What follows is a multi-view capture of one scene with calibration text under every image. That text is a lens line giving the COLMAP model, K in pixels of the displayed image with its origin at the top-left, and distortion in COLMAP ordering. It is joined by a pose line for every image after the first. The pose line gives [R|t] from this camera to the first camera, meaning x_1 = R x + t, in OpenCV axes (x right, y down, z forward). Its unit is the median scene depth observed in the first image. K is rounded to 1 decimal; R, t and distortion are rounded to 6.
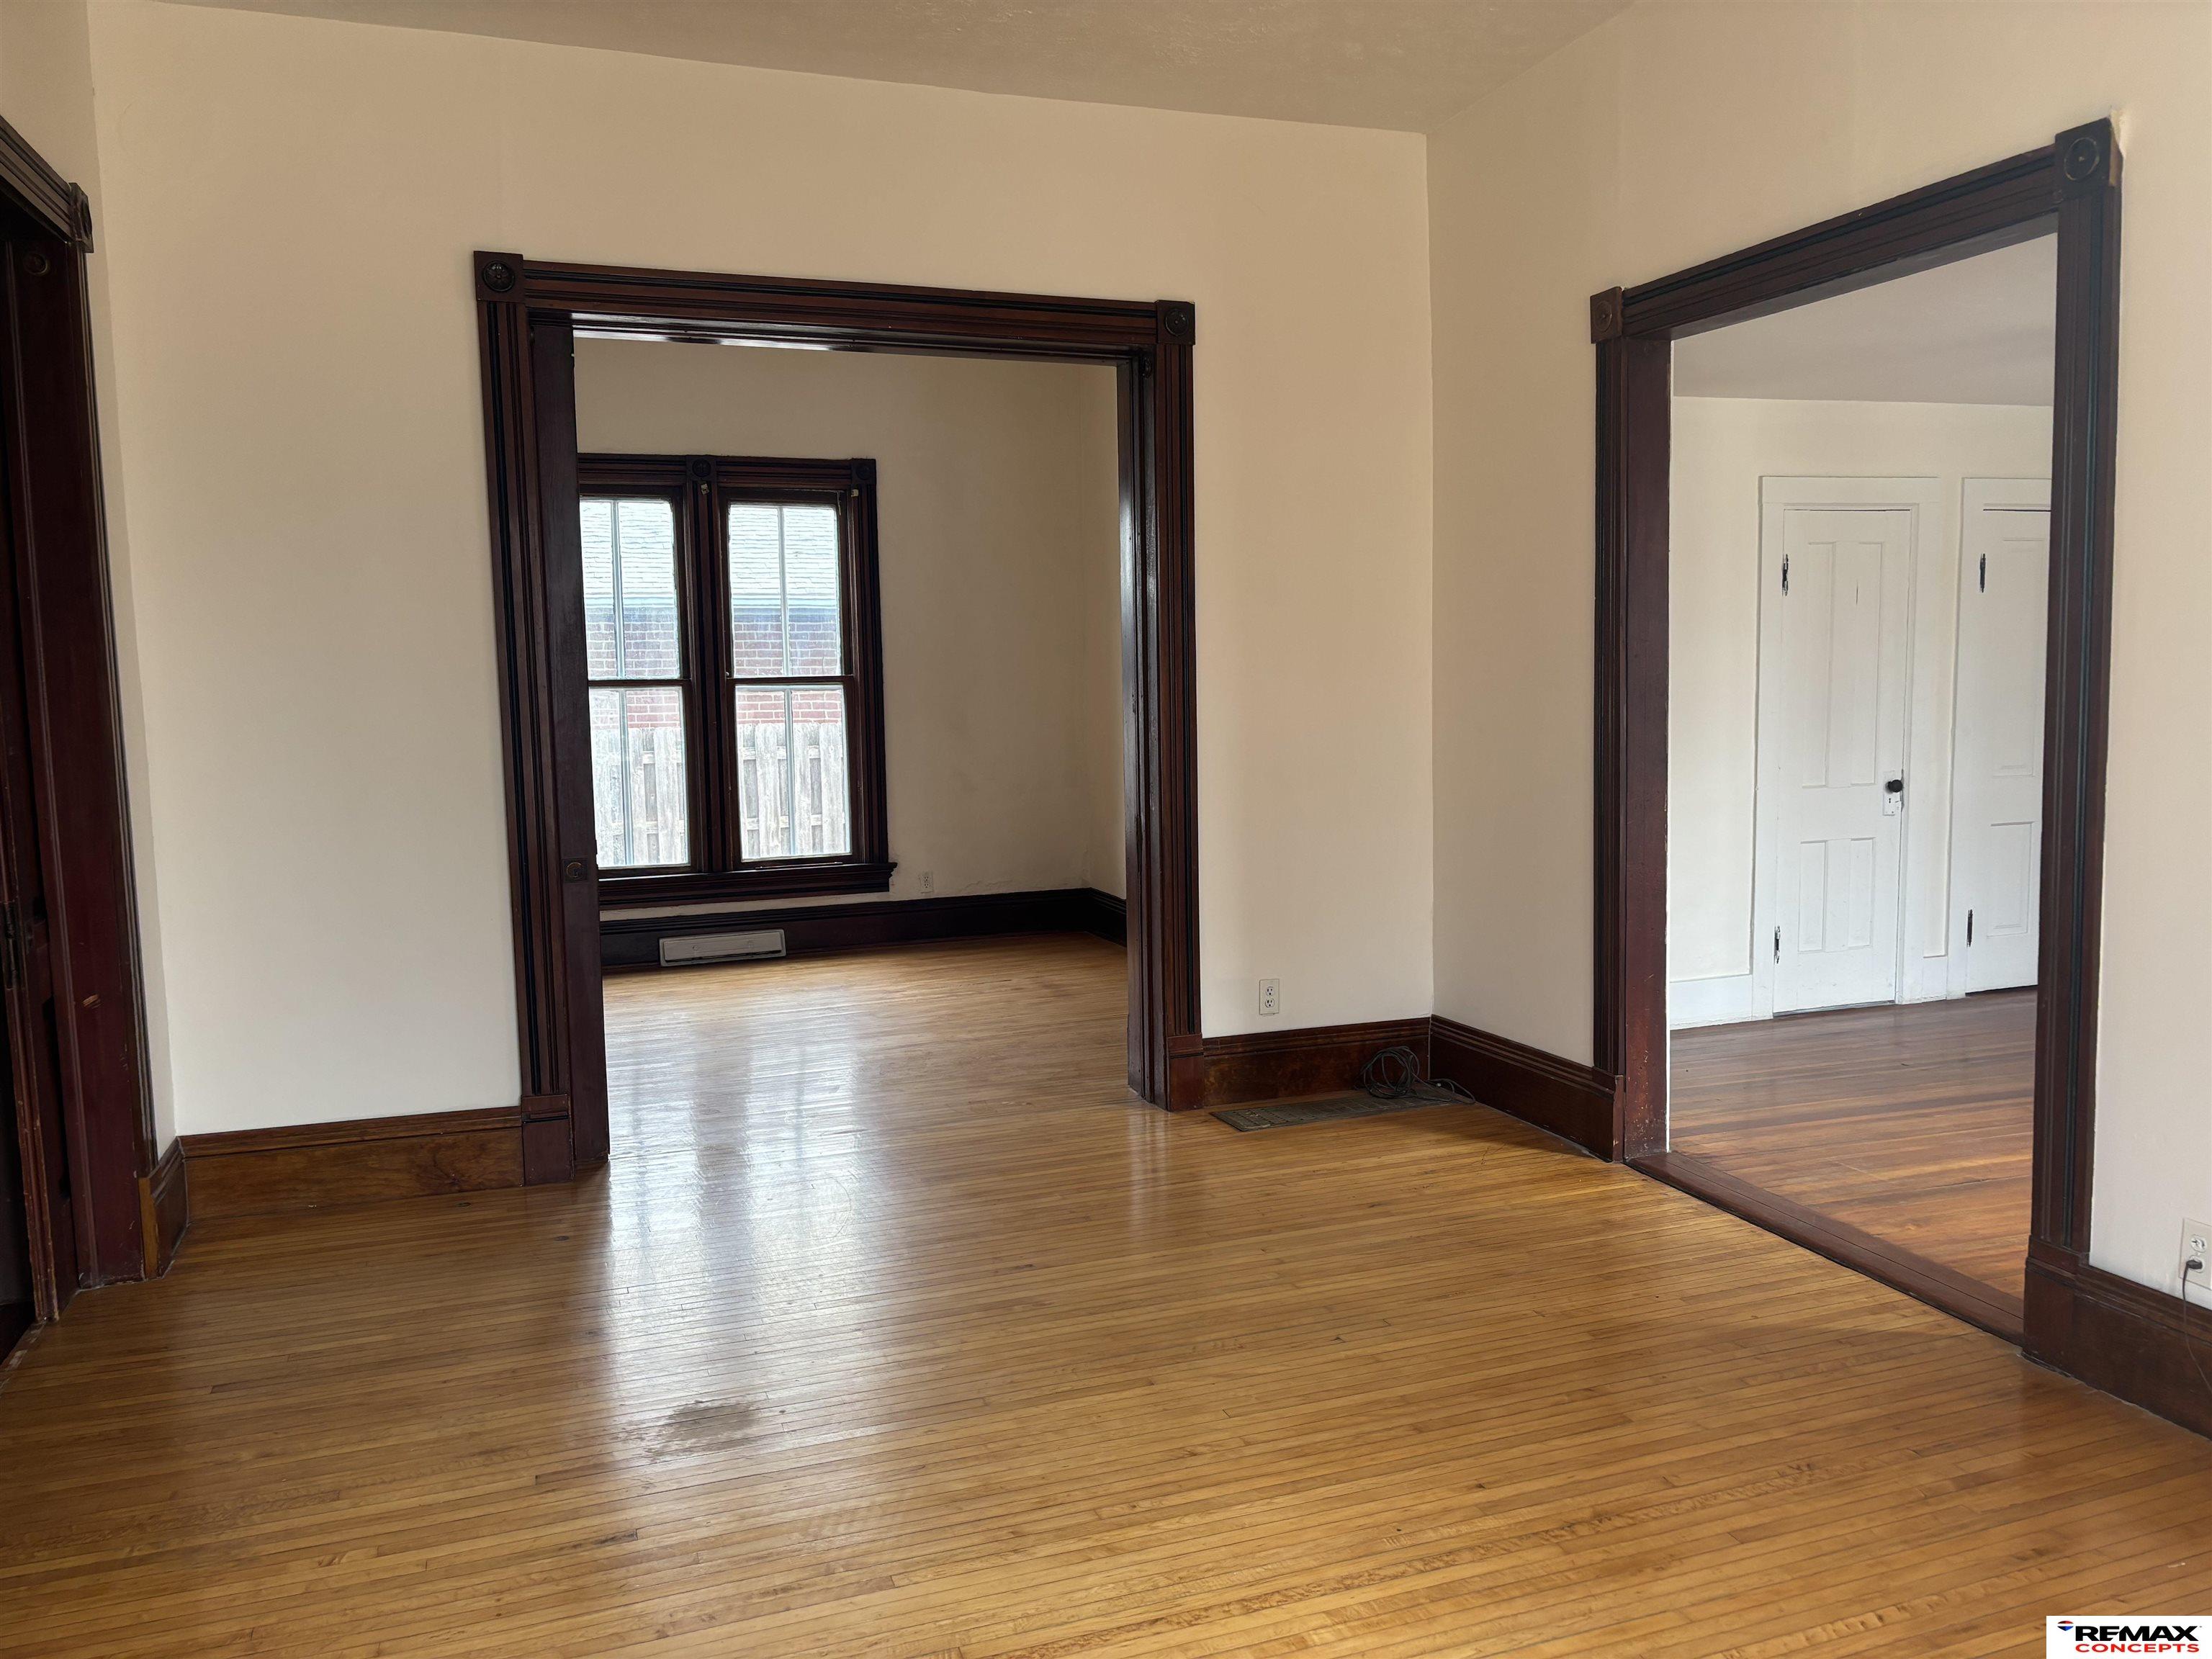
lens RADIAL K [[1673.1, 0, 1108.9], [0, 1673.1, 828.4], [0, 0, 1]] dist [0.039282, -0.032056]
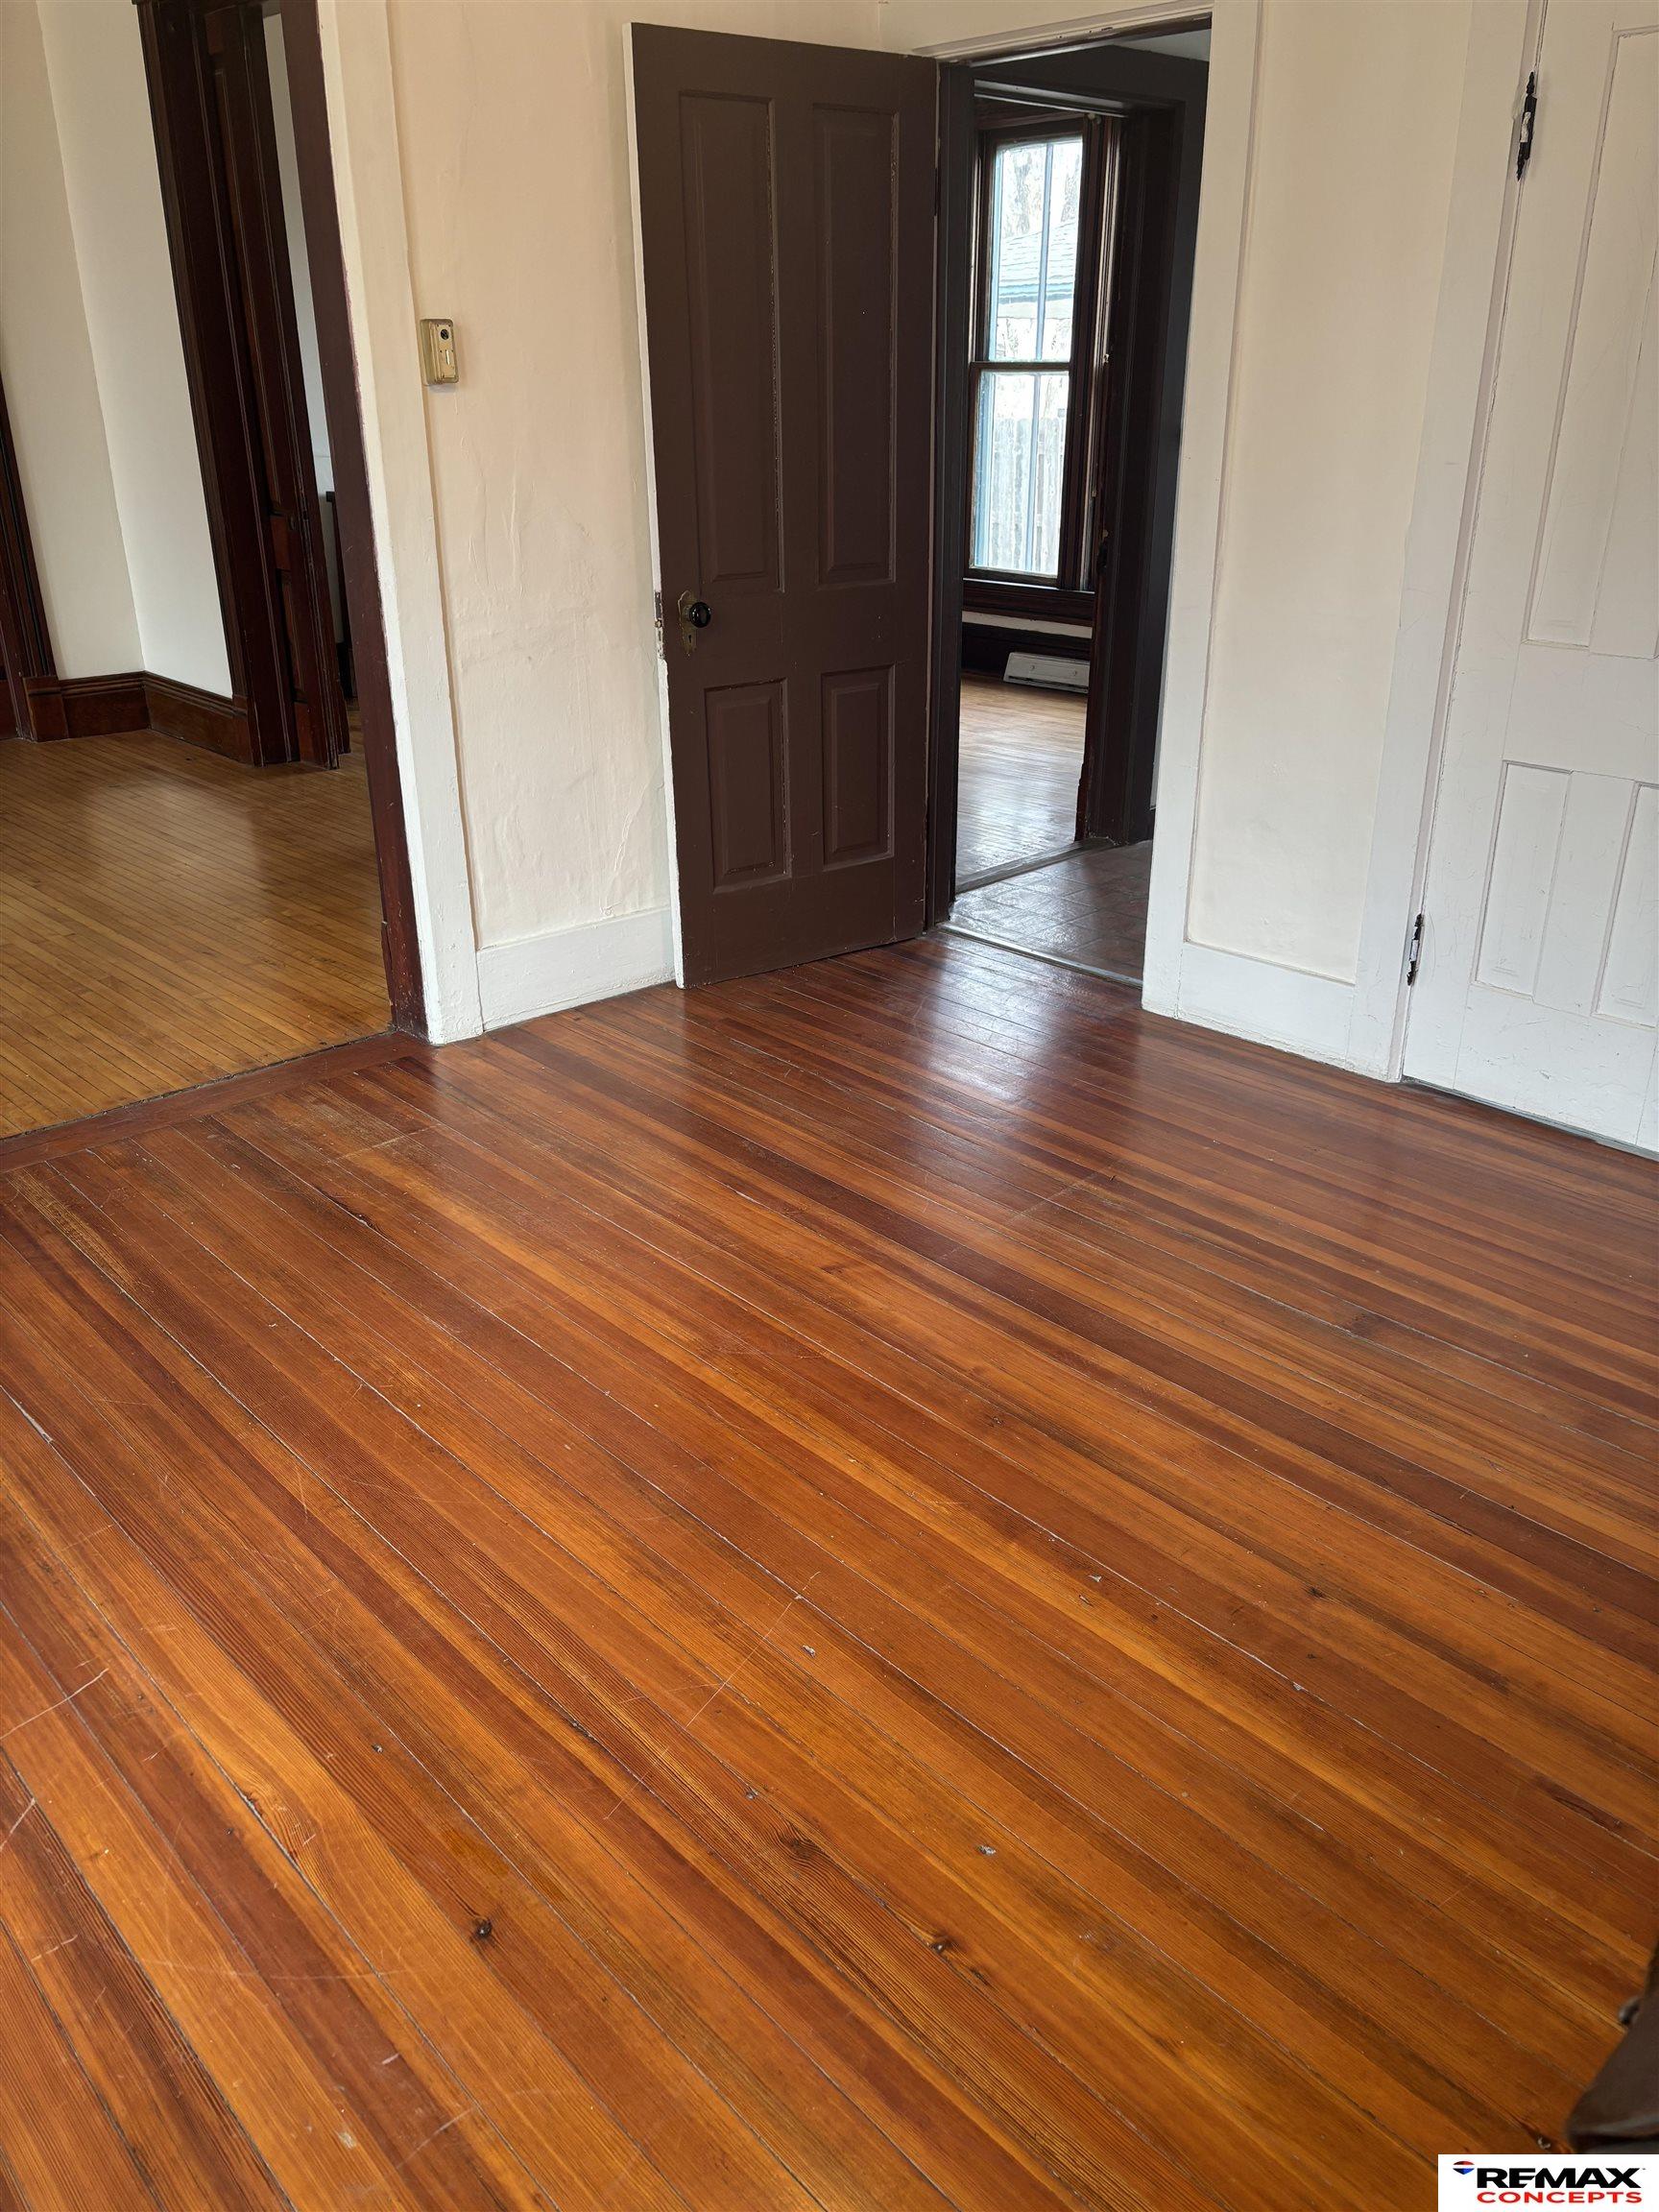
lens RADIAL K [[1673.1, 0, 831.9], [0, 1673.1, 1096.6], [0, 0, 1]] dist [0.039282, -0.032056]
pose [[0.398155, 0.381047, -0.834431, 0.622053], [-0.094048, 0.921805, 0.376071, -0.054621], [0.912484, -0.071258, 0.402859, 0.502133]]
